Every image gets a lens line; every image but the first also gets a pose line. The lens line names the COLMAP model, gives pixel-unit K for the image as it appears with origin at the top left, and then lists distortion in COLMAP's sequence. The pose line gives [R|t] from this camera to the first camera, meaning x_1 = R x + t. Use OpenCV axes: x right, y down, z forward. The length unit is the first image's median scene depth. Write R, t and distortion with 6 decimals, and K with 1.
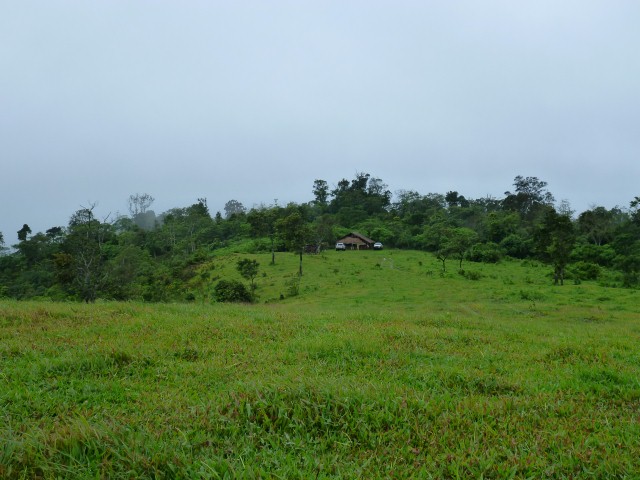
lens RADIAL K [[784.3, 0, 320.2], [0, 784.3, 239.3], [0, 0, 1]] dist [-0.021309, 0.000000]
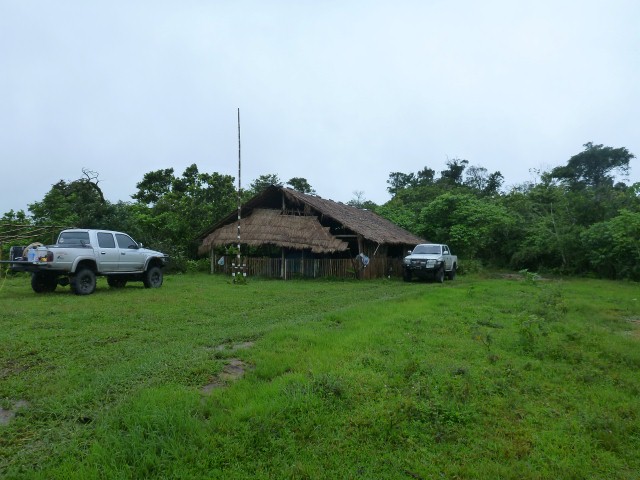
lens RADIAL K [[526.6, 0, 319.2], [0, 526.6, 241.9], [0, 0, 1]] dist [-0.010115, -0.001932]
pose [[0.970950, -0.001816, -0.239274, 0.047754], [-0.006724, 0.999369, -0.034871, 0.005343], [0.239187, 0.035467, 0.970326, 0.526667]]
